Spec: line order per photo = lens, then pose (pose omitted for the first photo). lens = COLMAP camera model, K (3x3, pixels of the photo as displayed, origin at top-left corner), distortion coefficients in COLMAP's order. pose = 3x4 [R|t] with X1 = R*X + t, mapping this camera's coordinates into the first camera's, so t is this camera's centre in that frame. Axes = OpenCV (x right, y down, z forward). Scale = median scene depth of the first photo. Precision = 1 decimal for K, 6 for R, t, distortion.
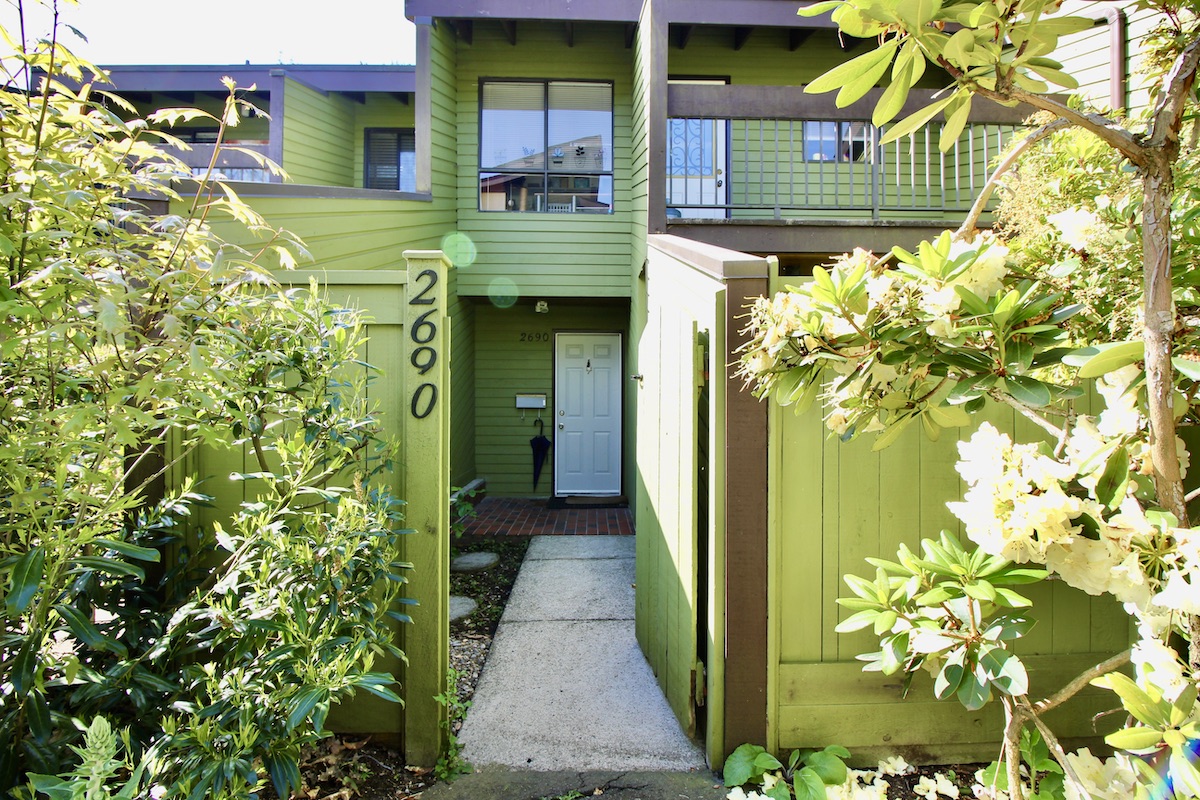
lens RADIAL K [[553.2, 0, 603.3], [0, 553.2, 388.3], [0, 0, 1]] dist [0.000770, -0.011086]
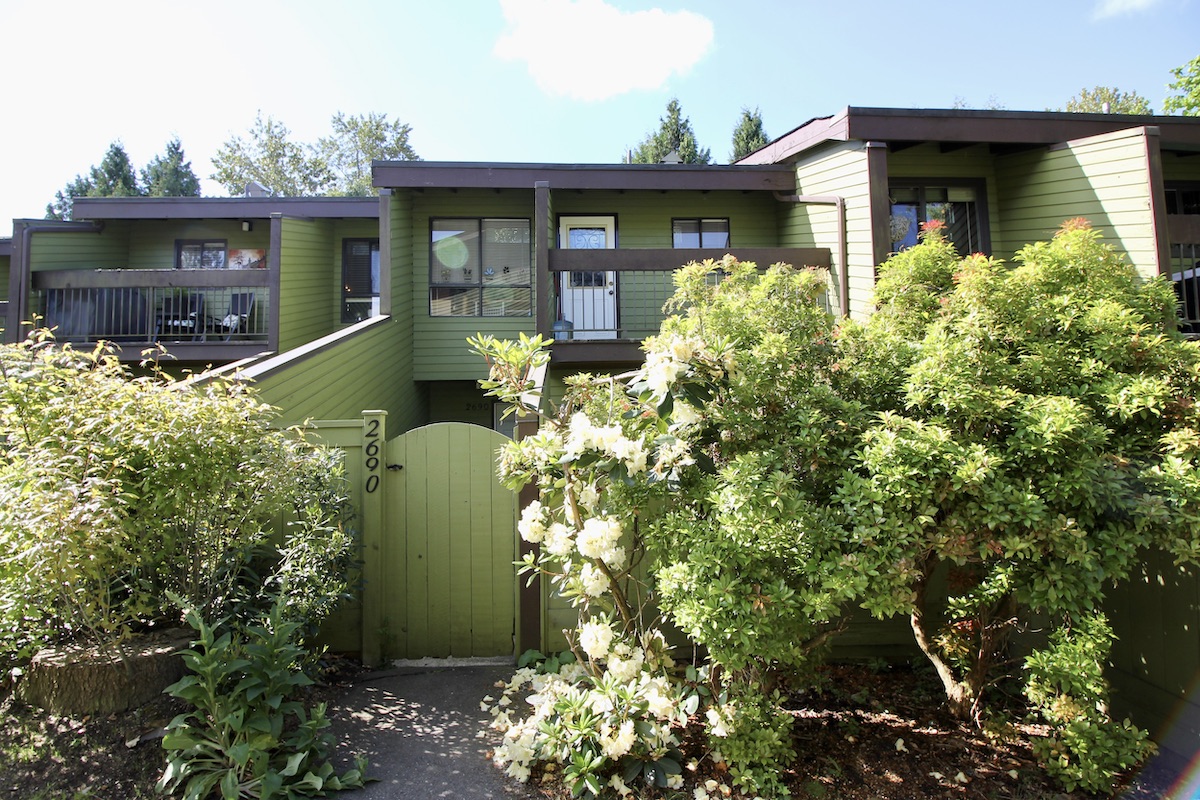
lens RADIAL K [[568.8, 0, 605.6], [0, 568.8, 389.6], [0, 0, 1]] dist [0.001171, -0.014096]
pose [[0.999311, -0.021220, 0.030443, 0.481938], [0.022989, 0.997993, -0.058996, -0.181630], [-0.029130, 0.059656, 0.997794, -1.146002]]
